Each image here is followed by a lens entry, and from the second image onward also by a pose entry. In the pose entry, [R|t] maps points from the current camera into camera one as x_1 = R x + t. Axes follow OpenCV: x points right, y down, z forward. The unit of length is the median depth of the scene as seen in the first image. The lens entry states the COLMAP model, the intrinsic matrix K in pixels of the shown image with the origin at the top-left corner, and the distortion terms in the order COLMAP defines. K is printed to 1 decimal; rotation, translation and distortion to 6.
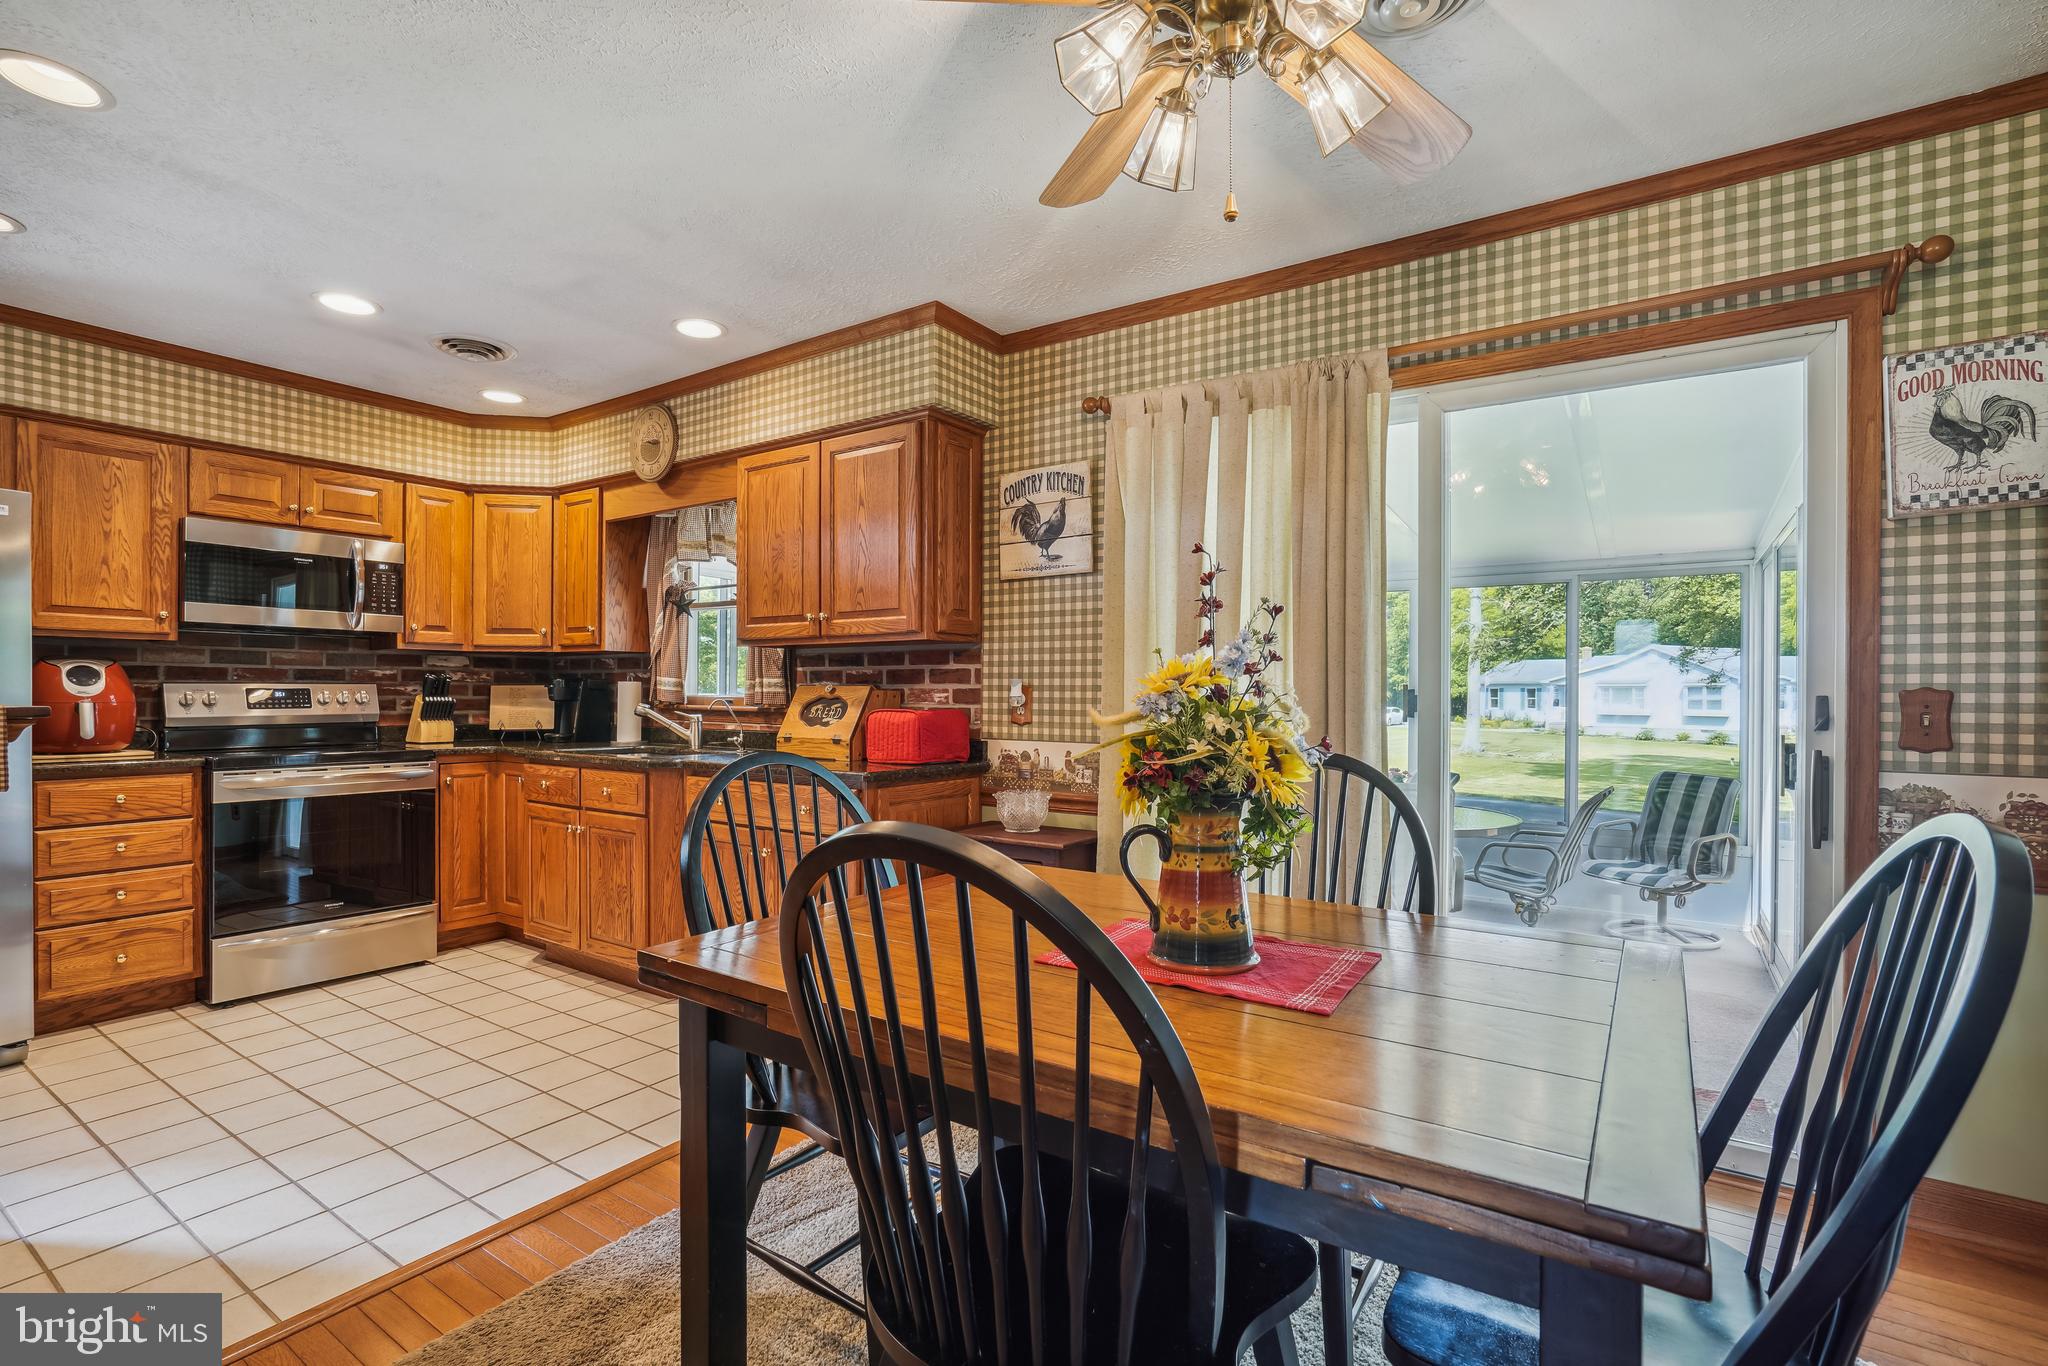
lens RADIAL K [[947.0, 0, 1042.4], [0, 947.0, 692.8], [0, 0, 1]] dist [-0.040622, 0.017724]
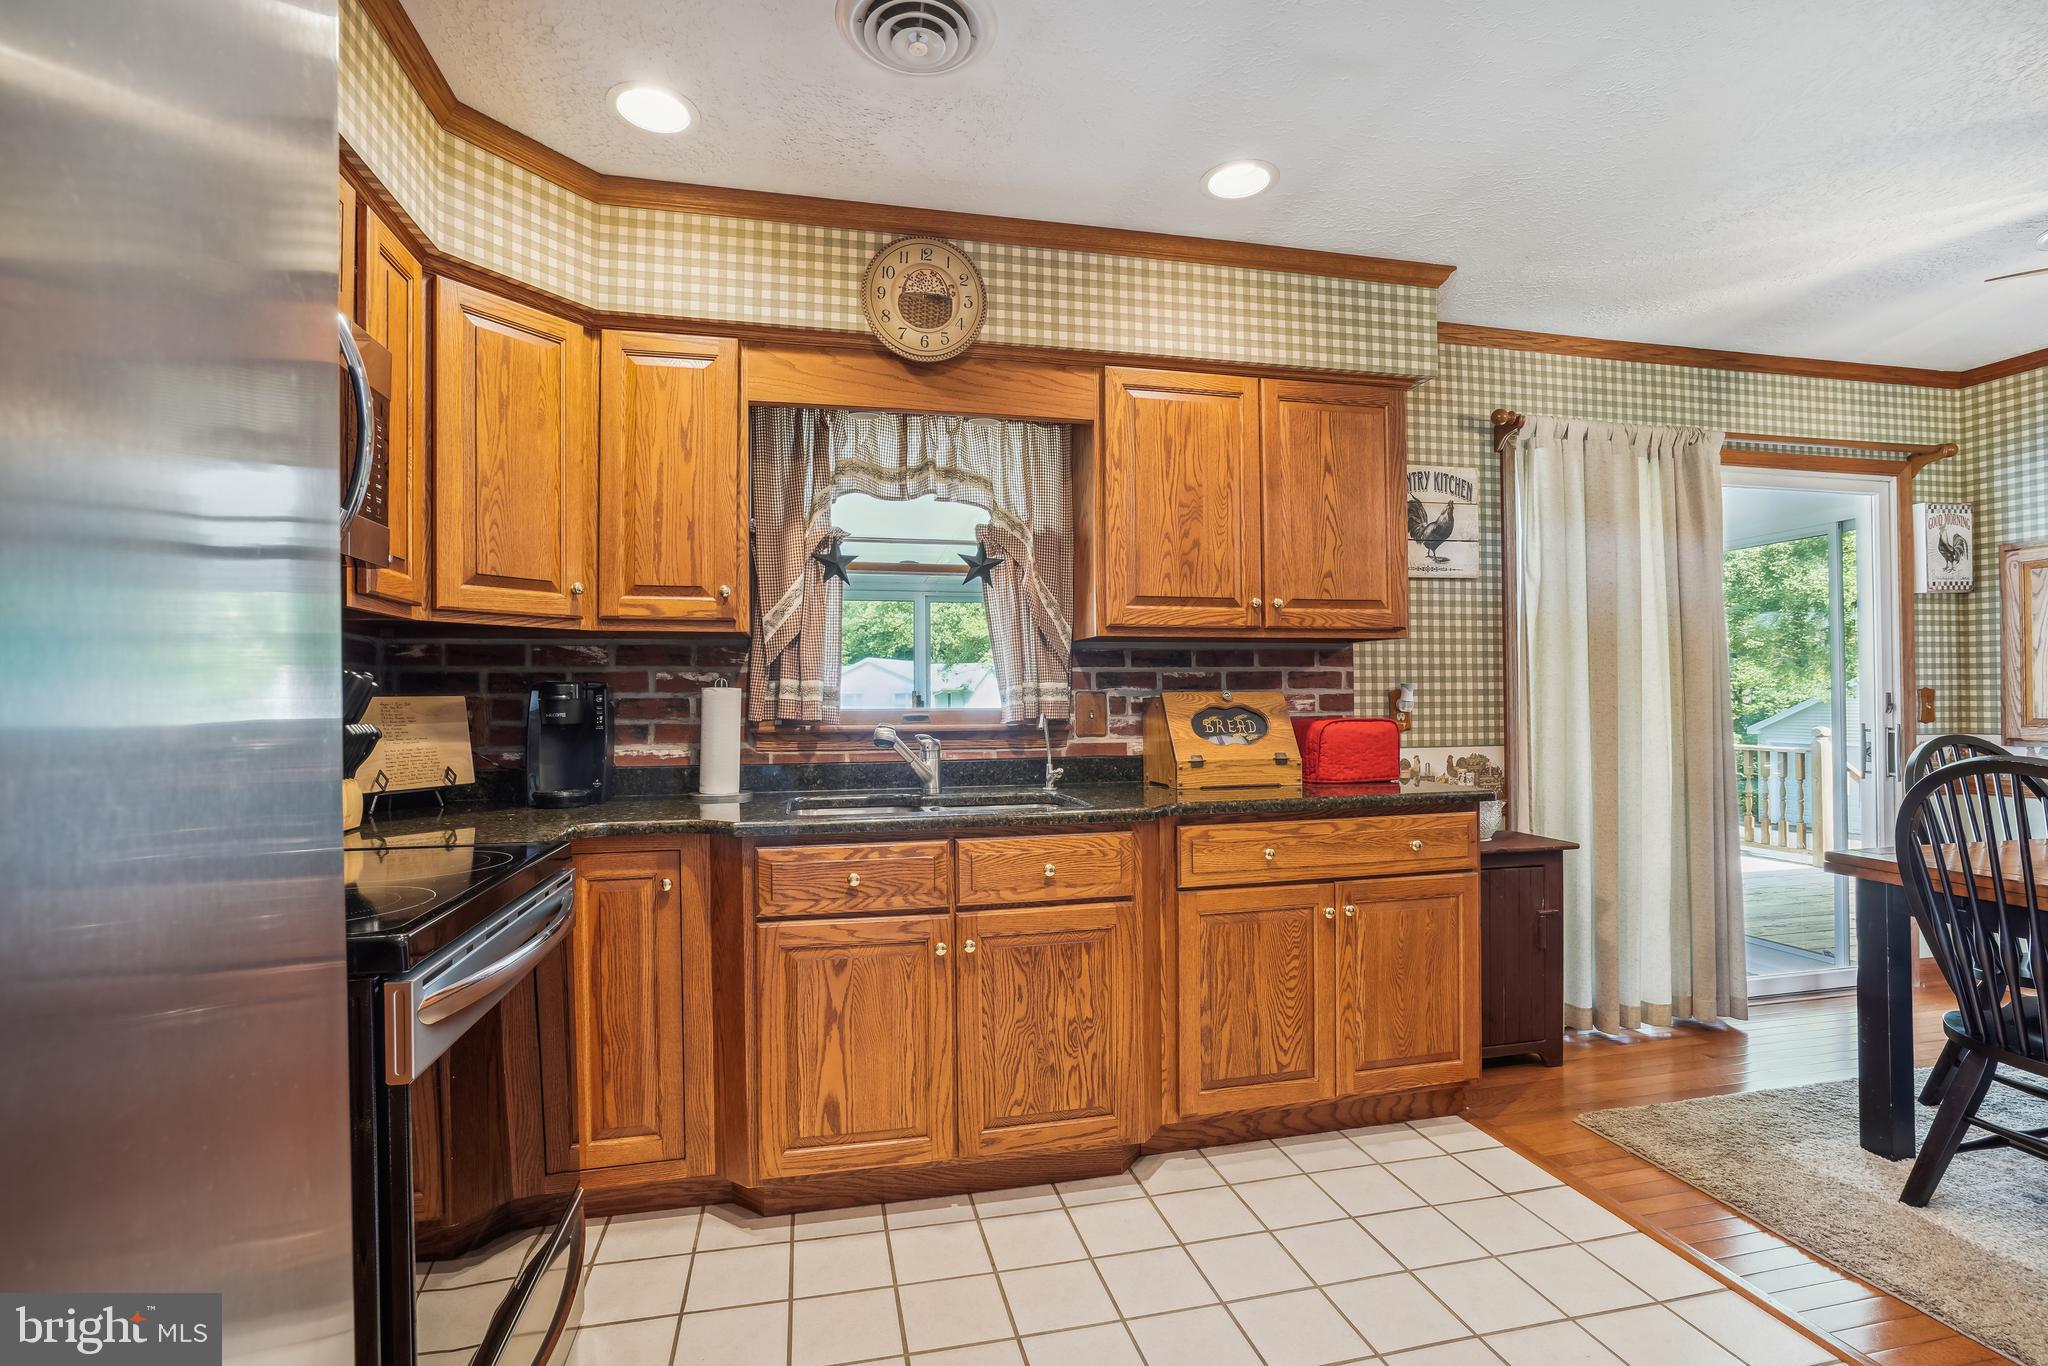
lens RADIAL K [[947.0, 0, 1004.3], [0, 947.0, 686.1], [0, 0, 1]] dist [-0.040622, 0.017724]
pose [[0.689639, -0.000197, 0.724154, -0.933881], [0.012095, 0.999864, -0.011247, -0.005621], [-0.724053, 0.016515, 0.689547, 0.612201]]
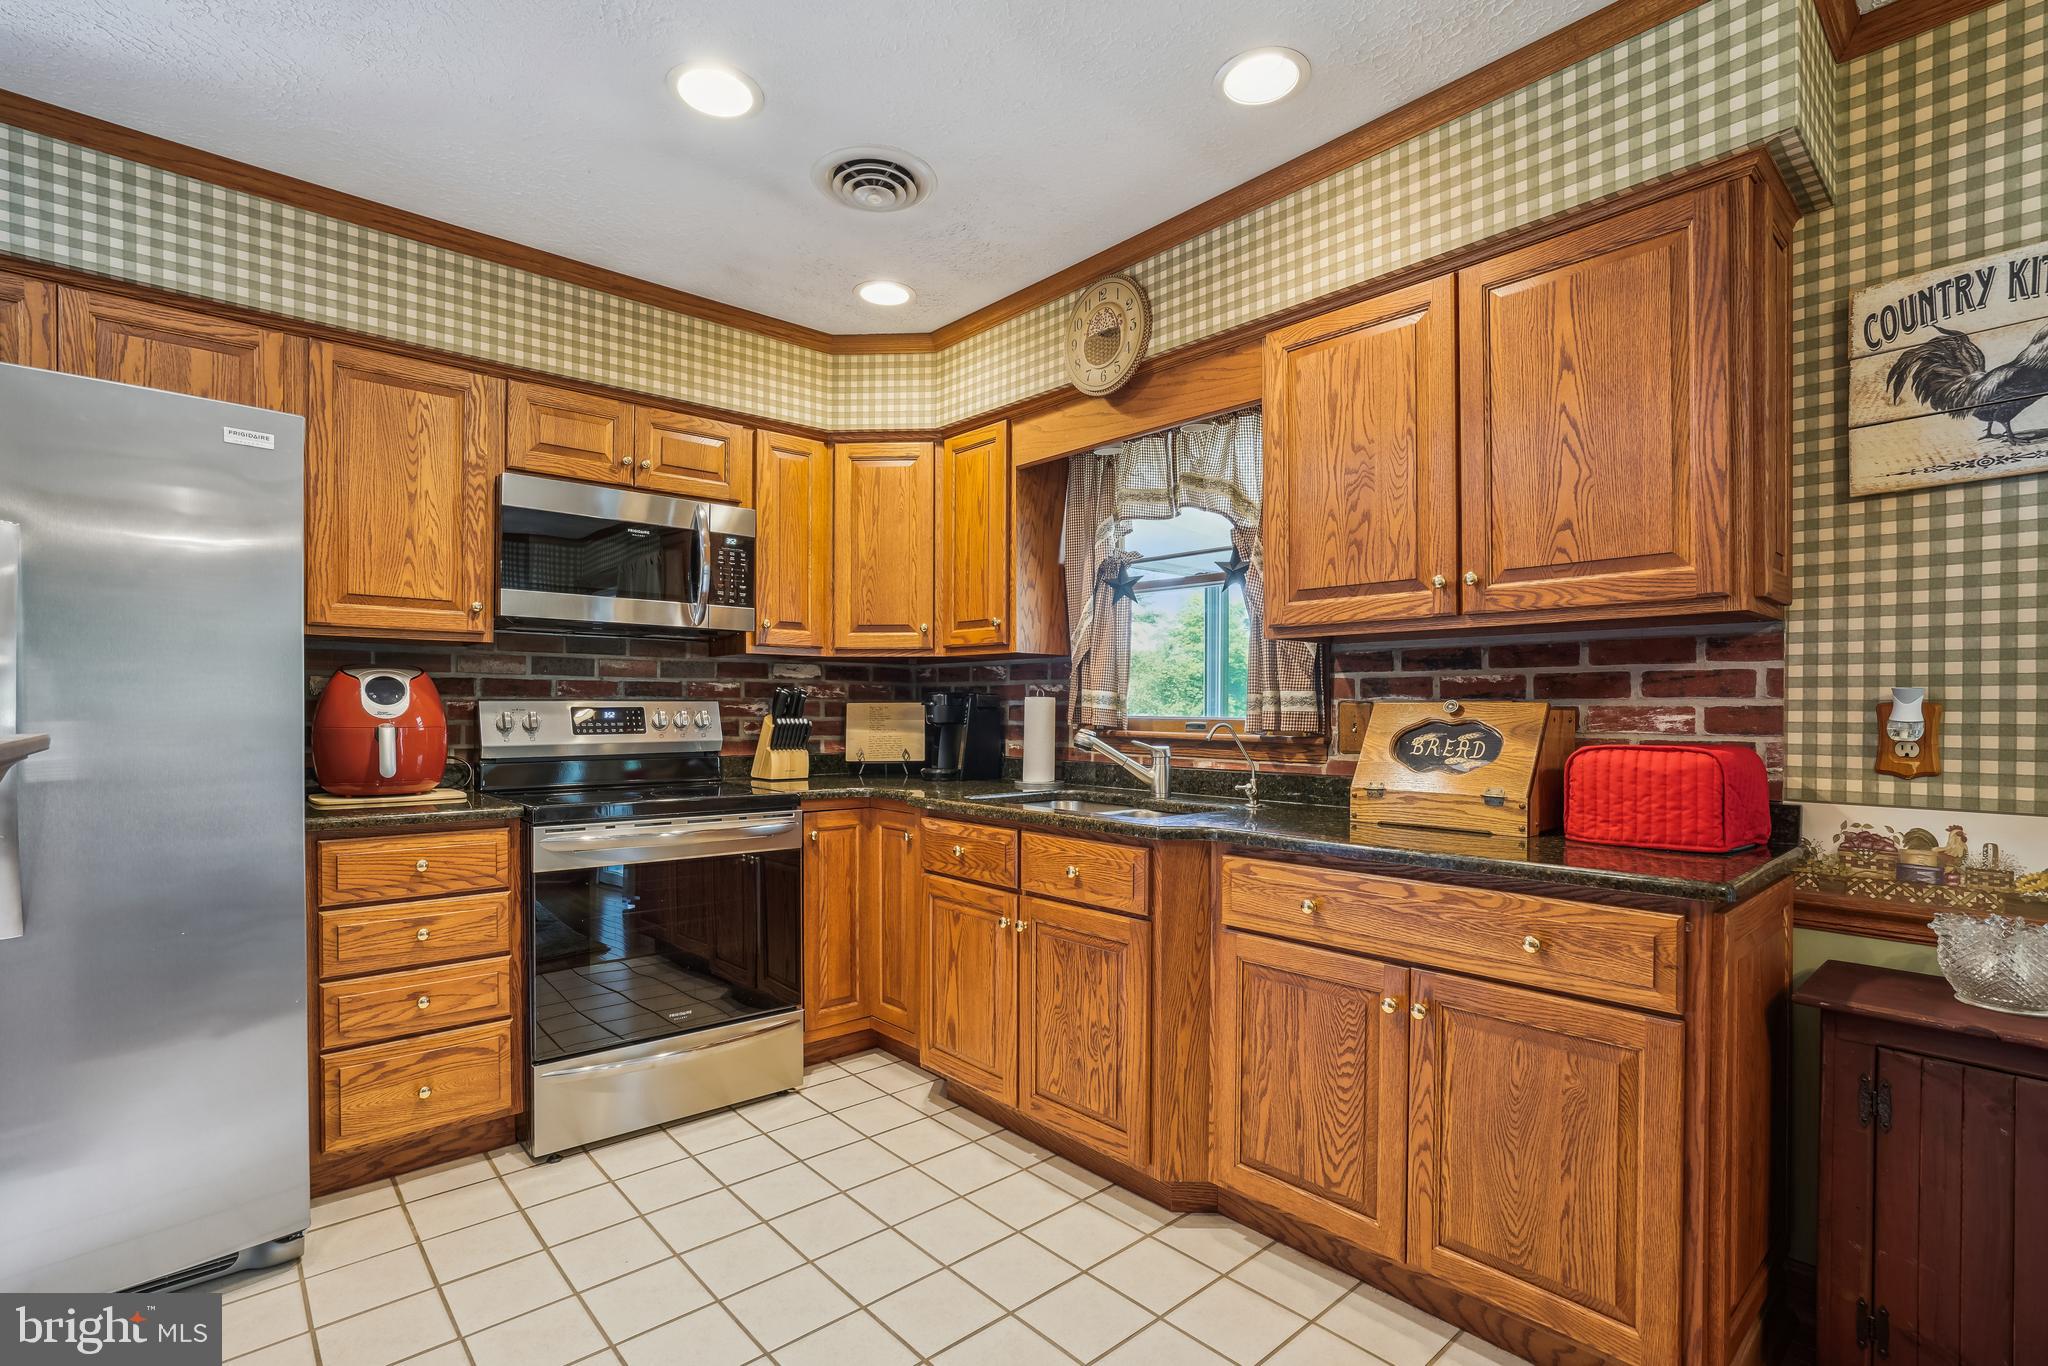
lens RADIAL K [[947.0, 0, 1035.4], [0, 947.0, 710.0], [0, 0, 1]] dist [-0.040622, 0.017724]
pose [[0.970751, -0.000453, -0.240088, -0.342700], [0.000528, 1.000000, 0.000248, -0.002820], [0.240088, -0.000368, 0.970751, 0.388219]]
